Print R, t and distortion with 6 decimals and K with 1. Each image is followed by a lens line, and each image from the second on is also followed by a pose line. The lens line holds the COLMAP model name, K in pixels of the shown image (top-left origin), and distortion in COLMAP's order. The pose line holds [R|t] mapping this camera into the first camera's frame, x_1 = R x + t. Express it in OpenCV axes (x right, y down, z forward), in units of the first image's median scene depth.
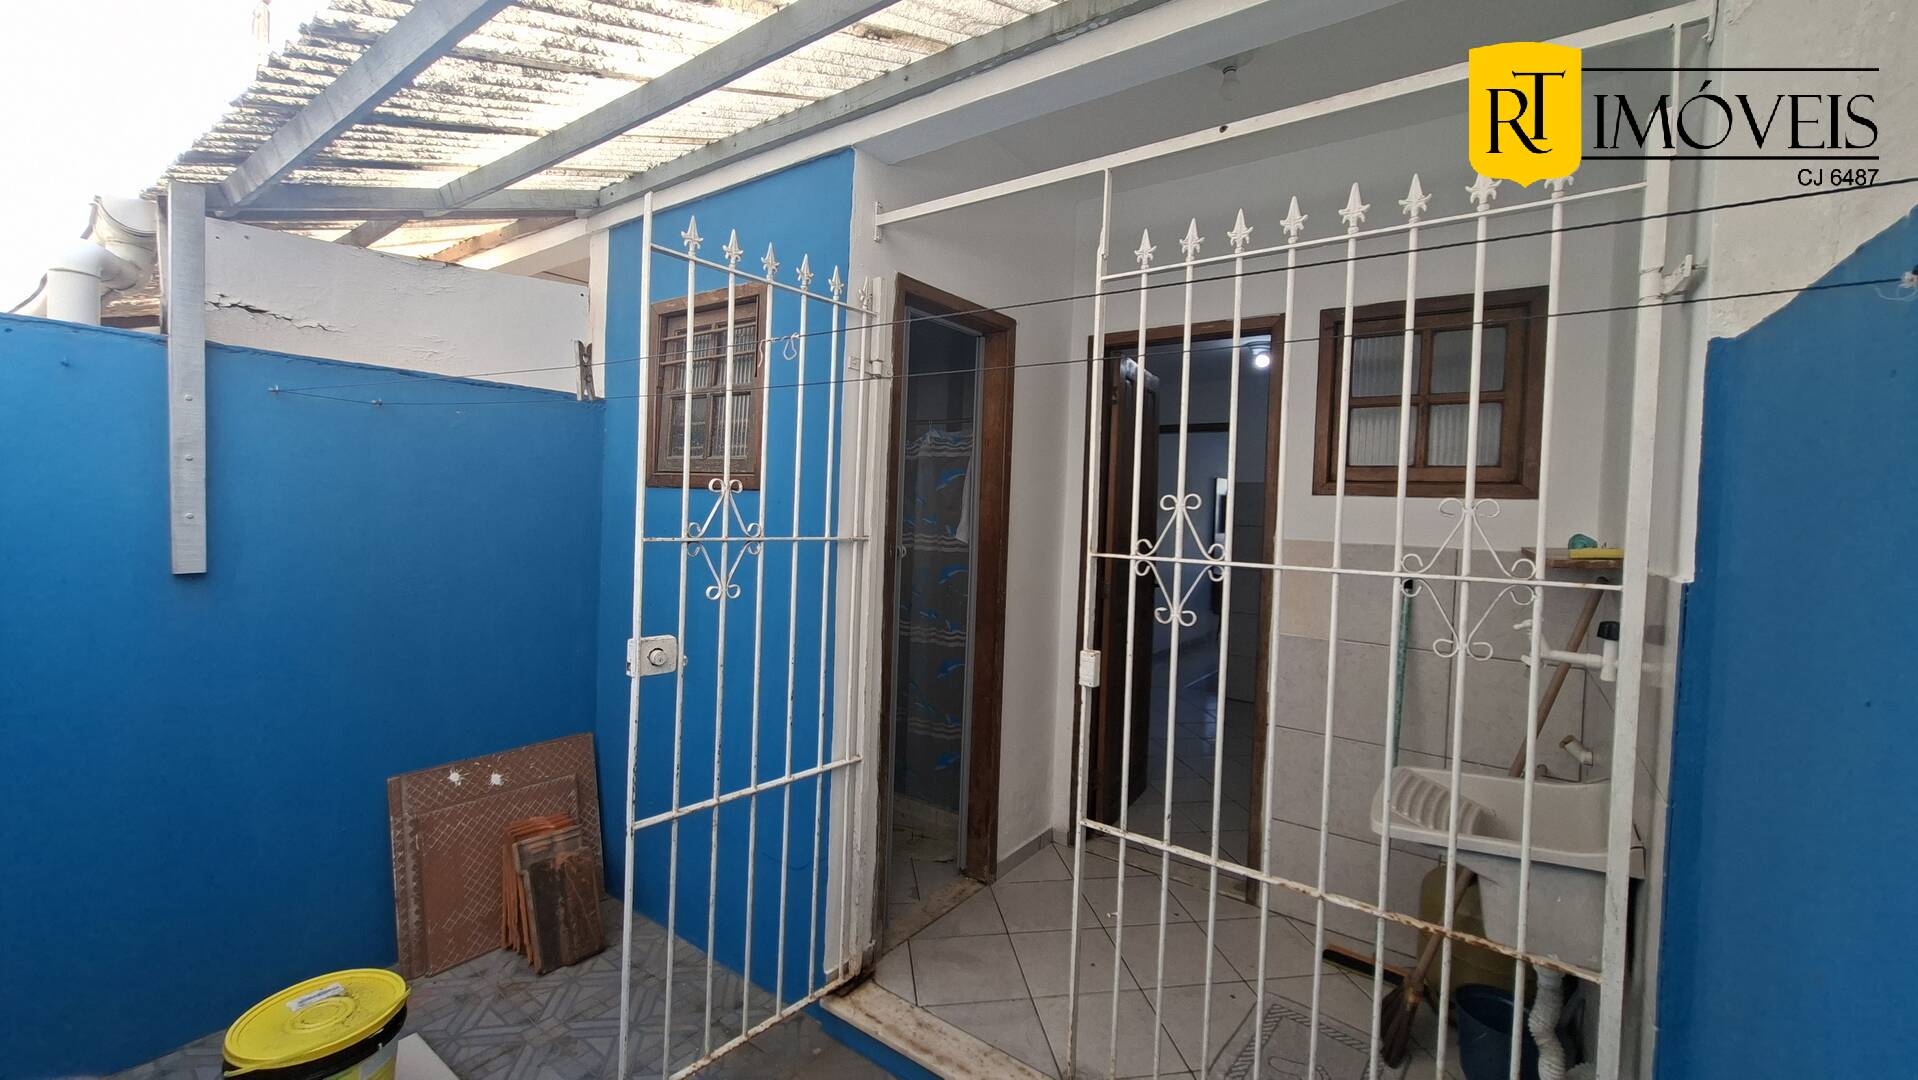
lens RADIAL K [[755.0, 0, 972.8], [0, 755.0, 529.2], [0, 0, 1]] dist [-0.007000, 0.002393]
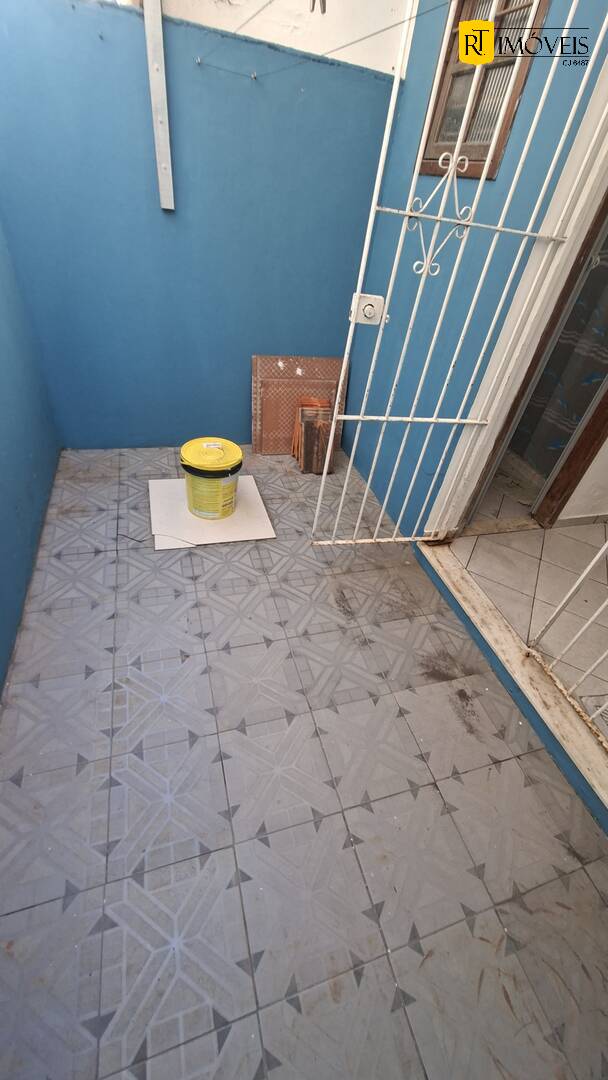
lens RADIAL K [[425.1, 0, 308.8], [0, 425.1, 546.0], [0, 0, 1]] dist [-0.007000, 0.002393]
pose [[0.786734, 0.446494, -0.426254, 0.037686], [-0.114998, 0.784446, 0.609443, 0.031508], [0.606486, -0.430451, 0.668496, 0.145697]]
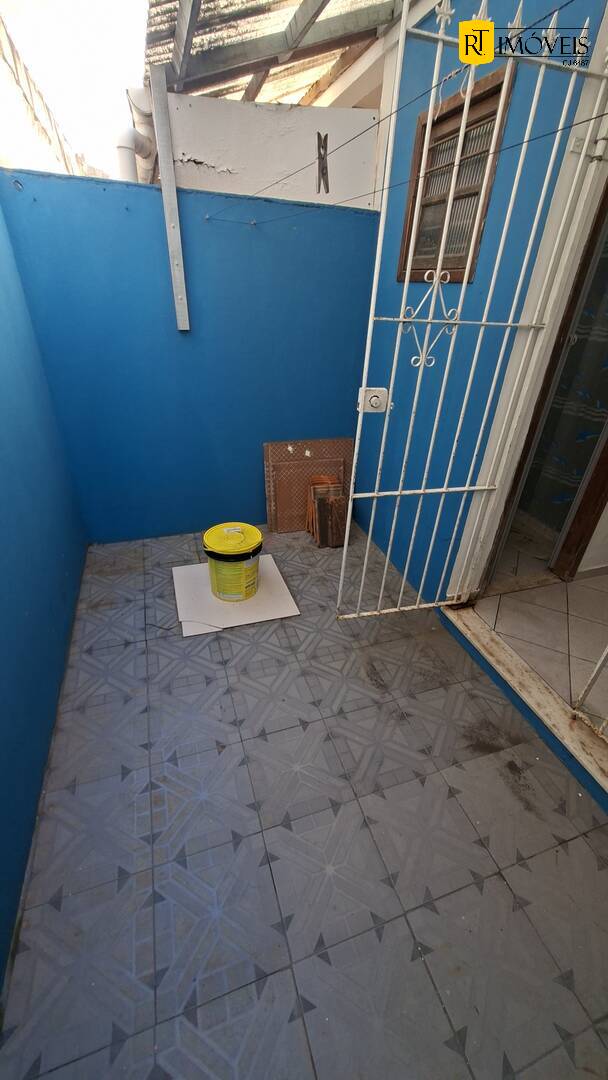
lens RADIAL K [[425.1, 0, 309.3], [0, 425.1, 546.2], [0, 0, 1]] dist [-0.007000, 0.002393]
pose [[0.807929, 0.306131, -0.503522, 0.015748], [-0.033451, 0.876918, 0.479474, 0.008611], [0.588330, -0.370538, 0.718728, 0.123064]]
